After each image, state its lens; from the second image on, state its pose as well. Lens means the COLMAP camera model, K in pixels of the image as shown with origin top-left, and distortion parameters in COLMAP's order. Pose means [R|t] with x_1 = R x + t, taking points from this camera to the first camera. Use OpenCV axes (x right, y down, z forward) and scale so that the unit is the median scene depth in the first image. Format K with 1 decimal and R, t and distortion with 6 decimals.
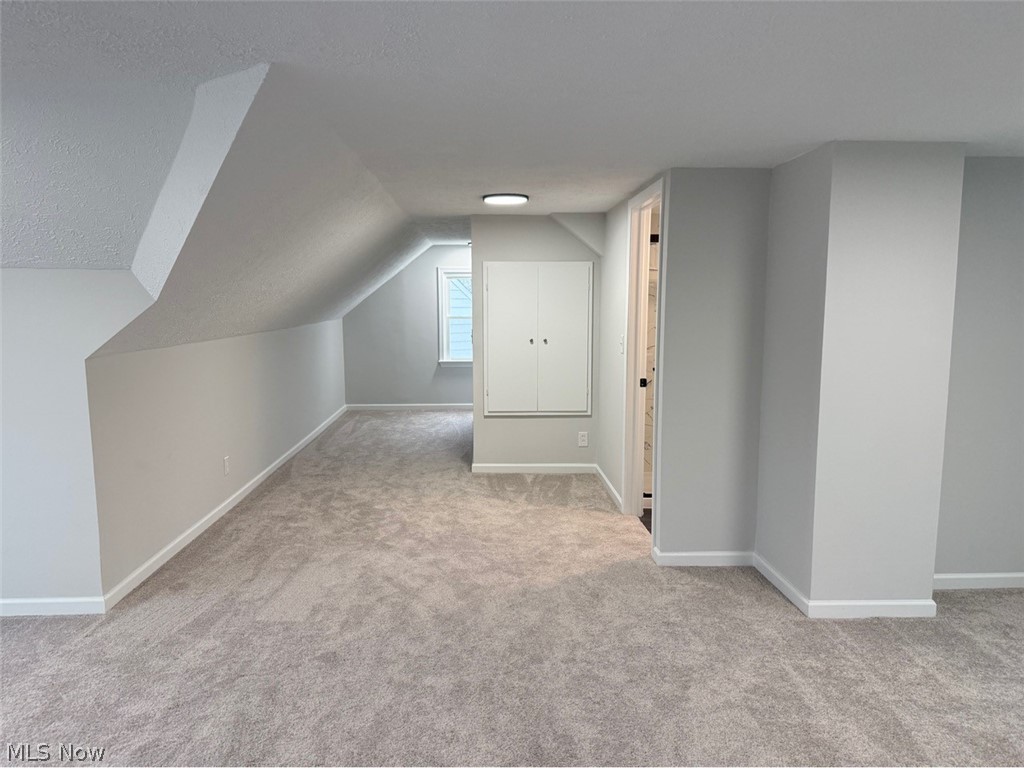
lens RADIAL K [[730.1, 0, 511.8], [0, 730.1, 382.2], [0, 0, 1]] dist [0.065634, -0.059962]
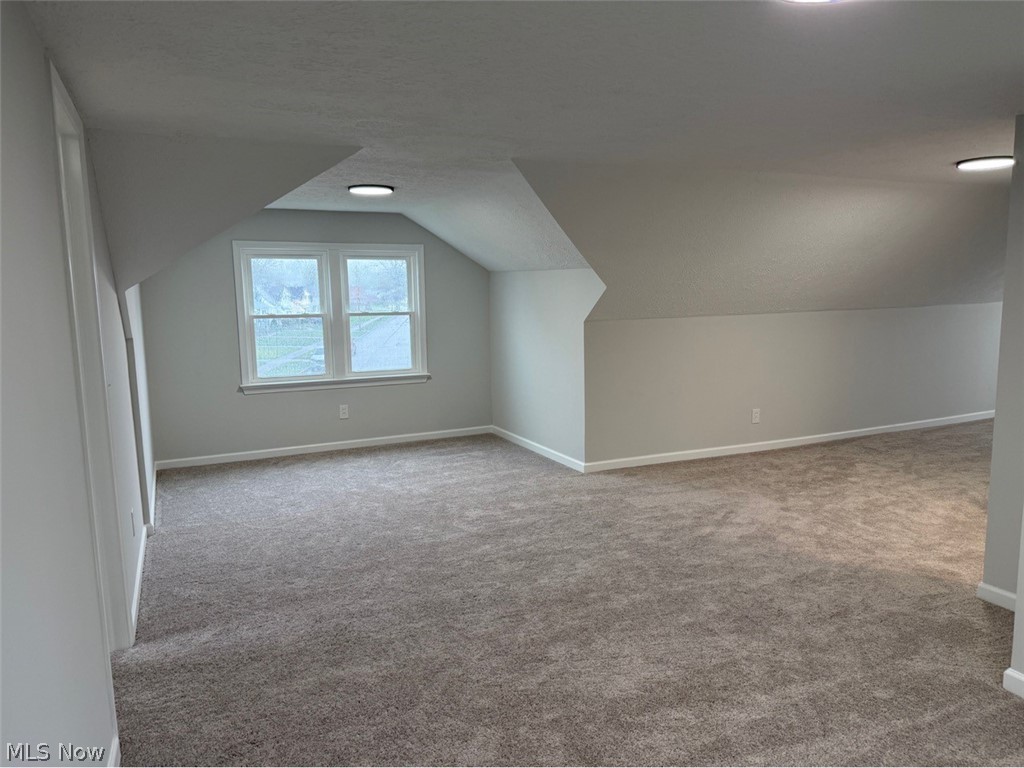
lens RADIAL K [[730.1, 0, 514.0], [0, 730.1, 383.6], [0, 0, 1]] dist [0.065634, -0.059962]
pose [[0.389409, 0.123112, -0.912800, 0.786405], [-0.094438, 0.991141, 0.093390, -0.027350], [0.916211, 0.049836, 0.397585, 0.160871]]
